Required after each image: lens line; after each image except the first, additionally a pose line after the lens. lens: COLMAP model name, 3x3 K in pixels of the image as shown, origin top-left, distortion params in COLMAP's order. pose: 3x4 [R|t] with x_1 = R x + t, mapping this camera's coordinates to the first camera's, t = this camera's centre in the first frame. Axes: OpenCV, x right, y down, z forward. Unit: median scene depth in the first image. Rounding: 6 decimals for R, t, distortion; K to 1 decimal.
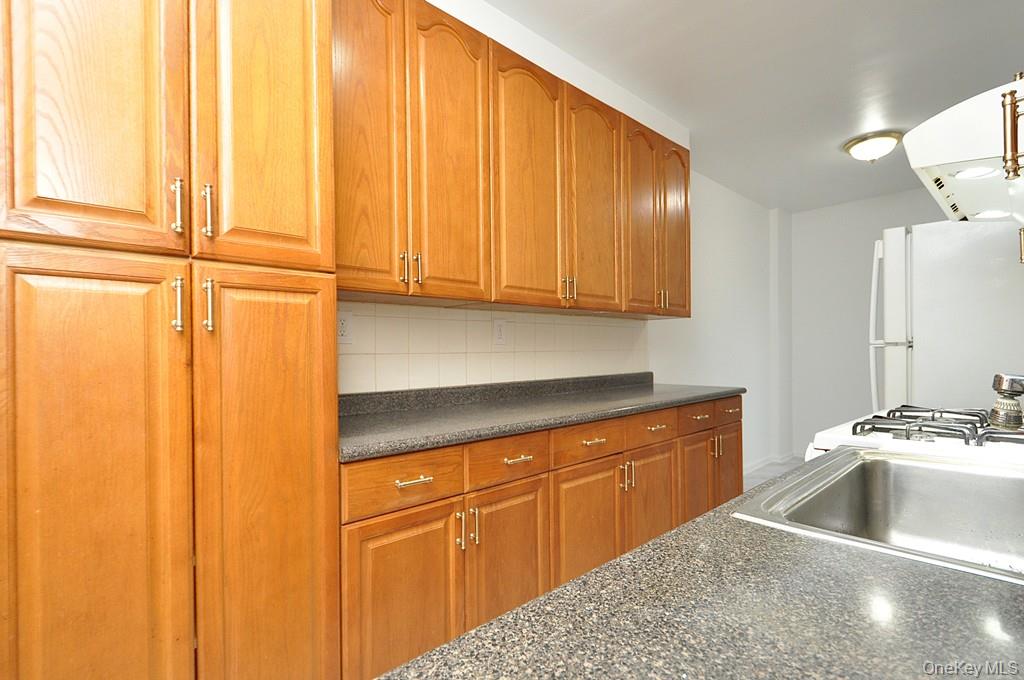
lens RADIAL K [[478.9, 0, 508.0], [0, 478.9, 353.0], [0, 0, 1]] dist [0.000361, -0.000816]
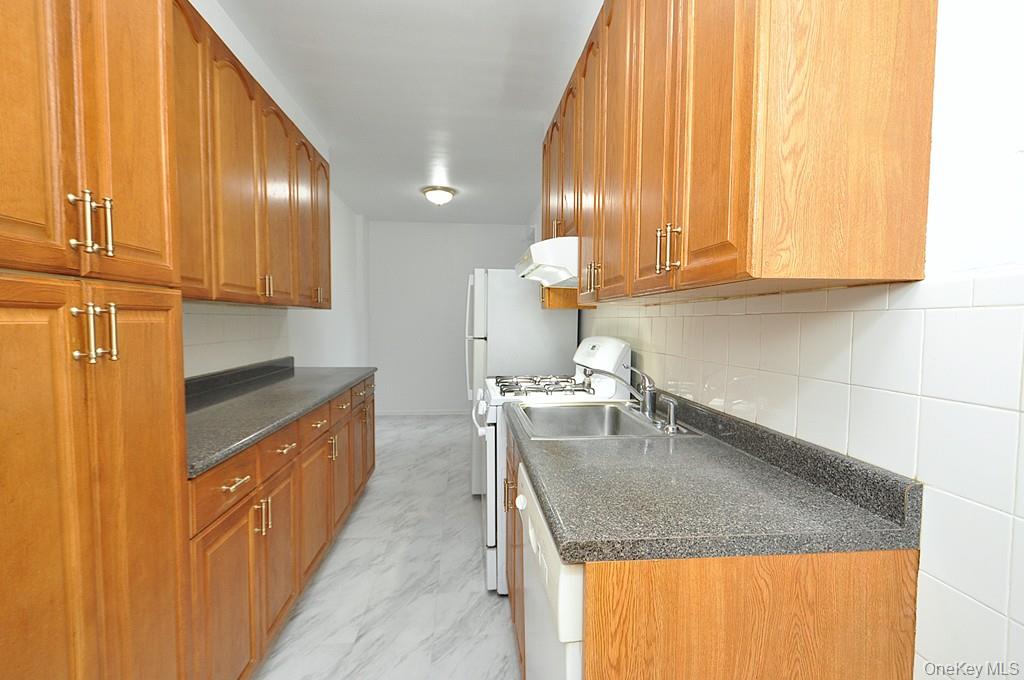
lens RADIAL K [[473.7, 0, 506.5], [0, 473.7, 349.9], [0, 0, 1]] dist [0.002867, -0.000054]
pose [[0.601842, -0.030453, 0.798034, -0.443013], [-0.015197, 0.998655, 0.049569, -0.060486], [-0.798471, -0.041960, 0.600570, -0.069704]]
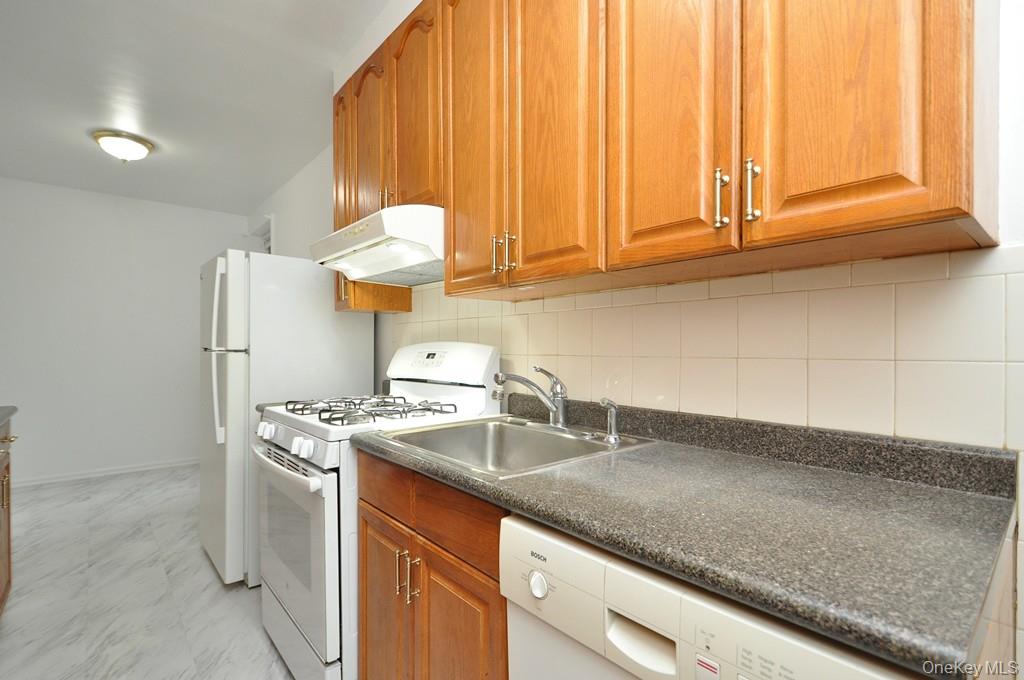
lens RADIAL K [[478.9, 0, 508.0], [0, 478.9, 353.0], [0, 0, 1]] dist [0.000361, -0.000816]
pose [[0.023063, 0.004220, 0.999725, -0.315704], [-0.001801, 0.999990, -0.004180, -0.009835], [-0.999732, -0.001704, 0.023071, 0.313402]]
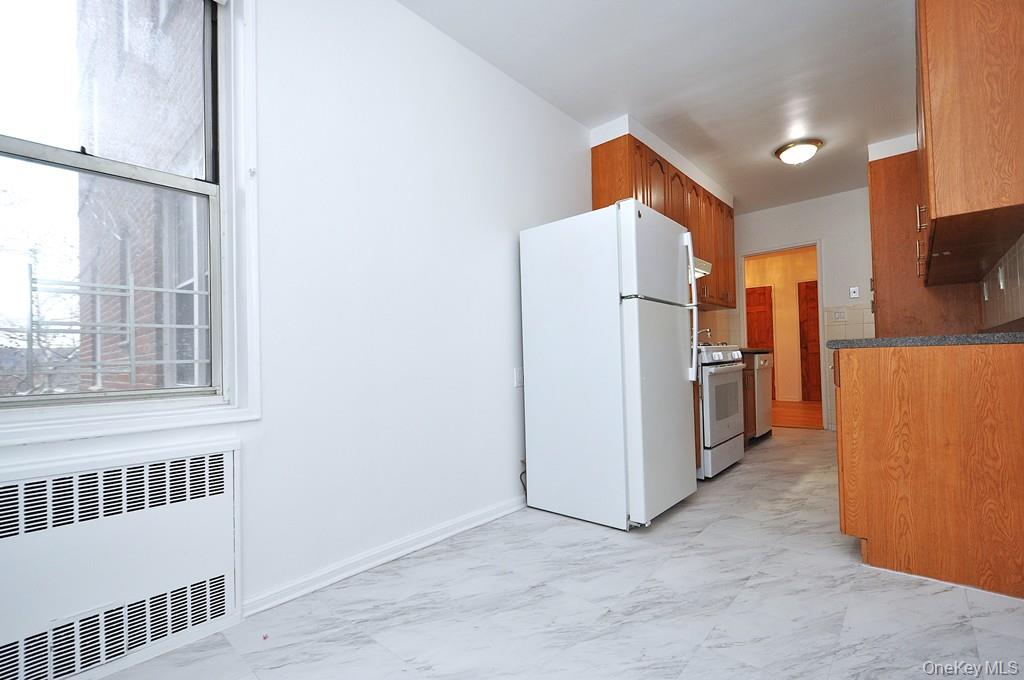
lens RADIAL K [[443.4, 0, 507.5], [0, 443.4, 352.4], [0, 0, 1]] dist [0.001082, -0.000664]
pose [[-0.995483, 0.039000, -0.086564, 1.514879], [0.040304, 0.999098, -0.013364, 0.111113], [0.085965, -0.016793, -0.996157, 2.347202]]
